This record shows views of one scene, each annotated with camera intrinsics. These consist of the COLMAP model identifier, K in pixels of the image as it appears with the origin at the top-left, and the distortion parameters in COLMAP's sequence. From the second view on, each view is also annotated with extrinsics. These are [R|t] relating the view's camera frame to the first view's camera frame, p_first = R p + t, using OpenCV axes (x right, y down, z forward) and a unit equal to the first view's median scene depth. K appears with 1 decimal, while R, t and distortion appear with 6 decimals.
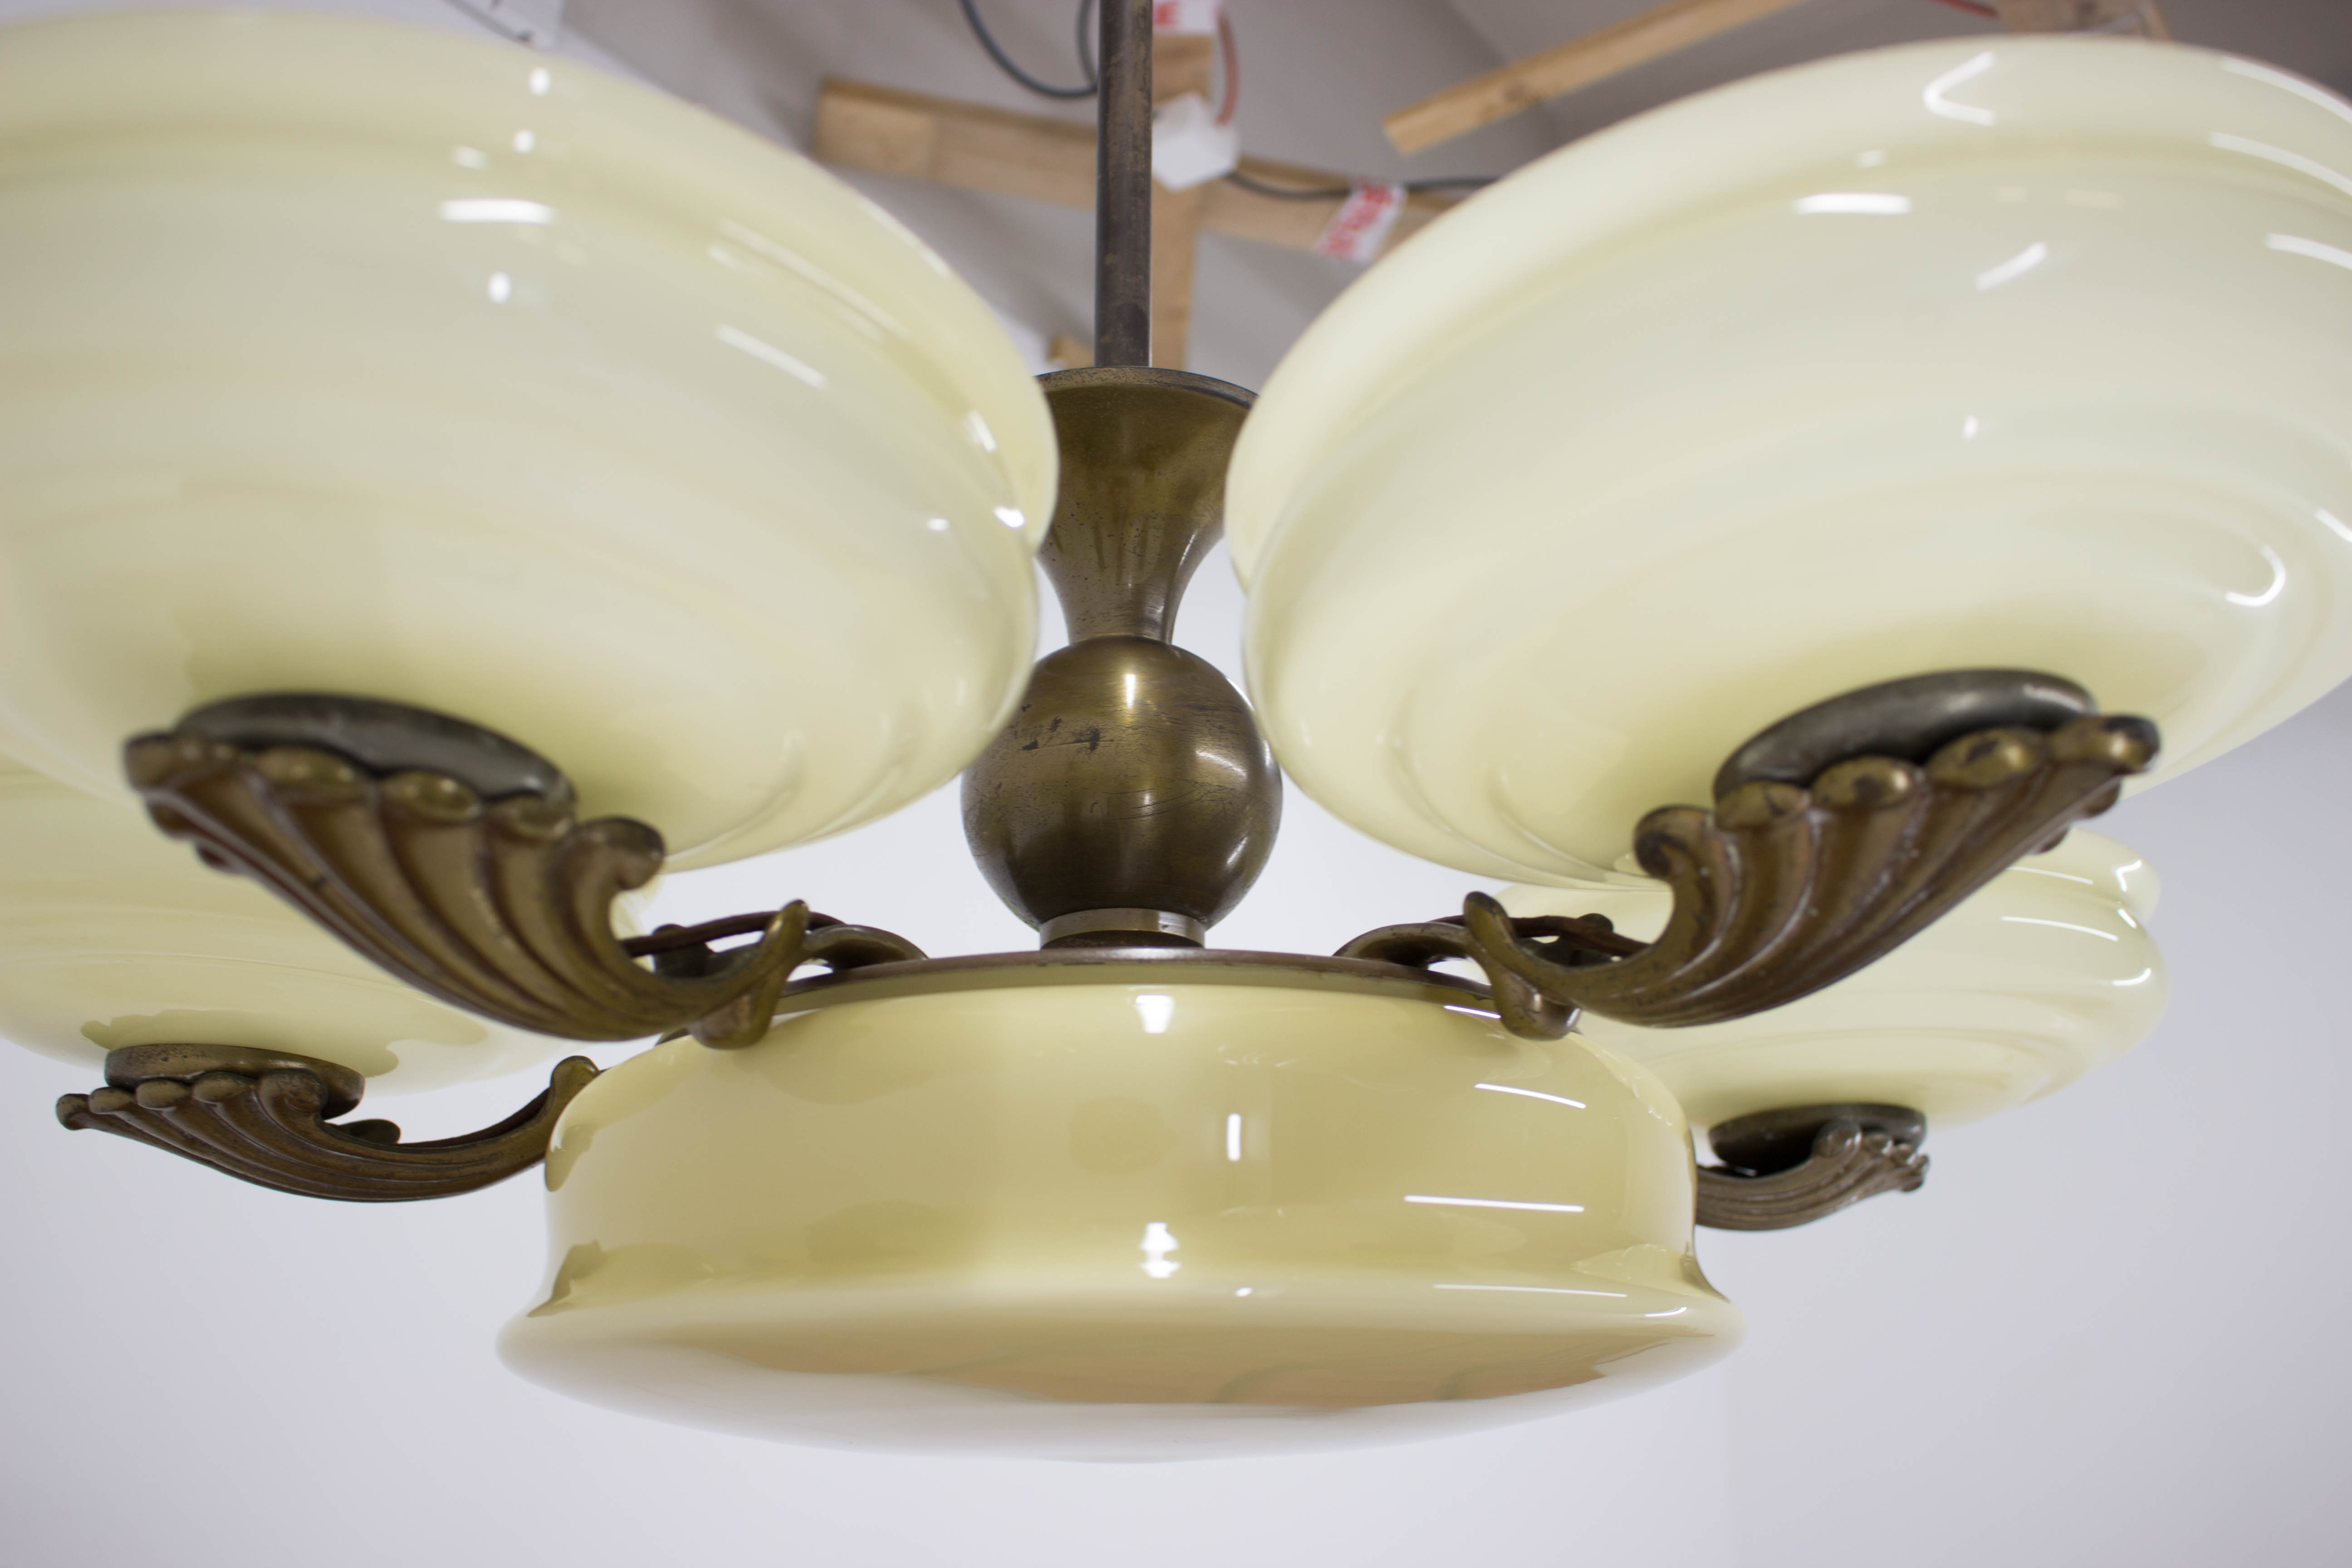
lens RADIAL K [[2136.5, 0, 1183.2], [0, 2136.5, 765.6], [0, 0, 1]] dist [-0.069634, 0.000000]
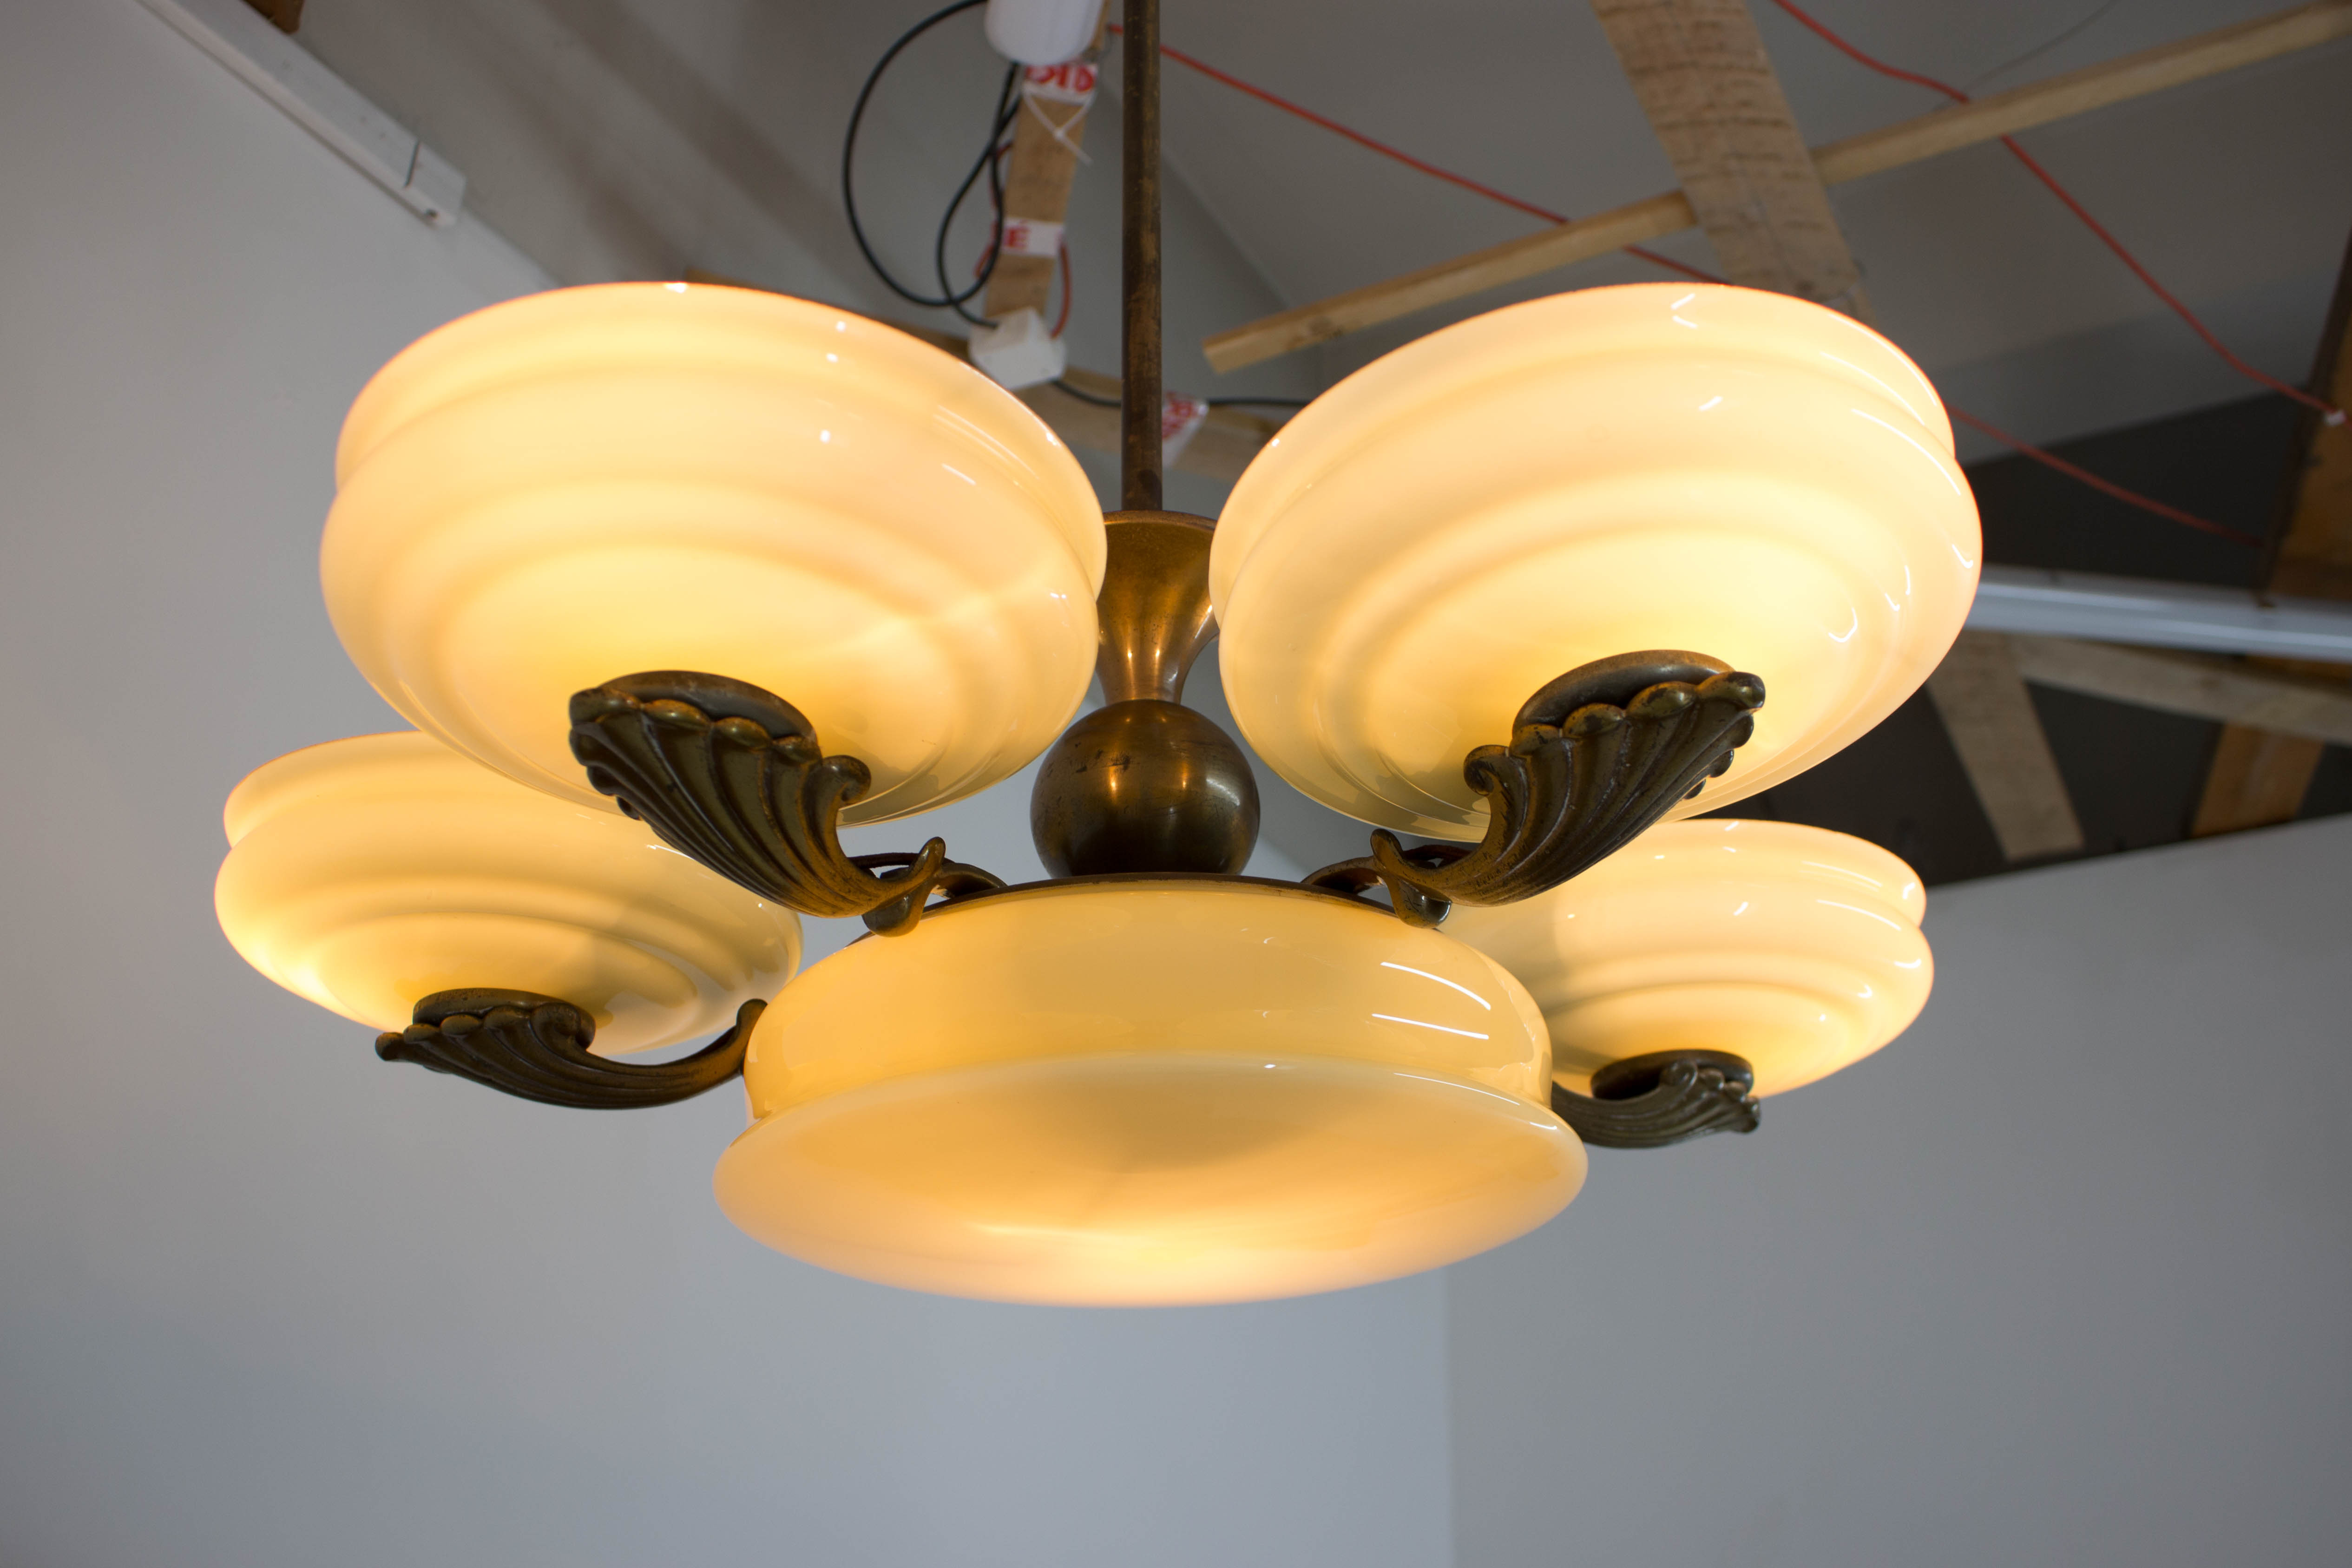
lens RADIAL K [[2136.4, 0, 1174.1], [0, 2136.4, 794.8], [0, 0, 1]] dist [-0.069634, 0.000000]
pose [[0.999903, -0.010151, -0.009488, 0.005186], [0.009355, 0.996711, -0.080494, 0.182516], [0.010274, 0.080398, 0.996710, -0.618180]]
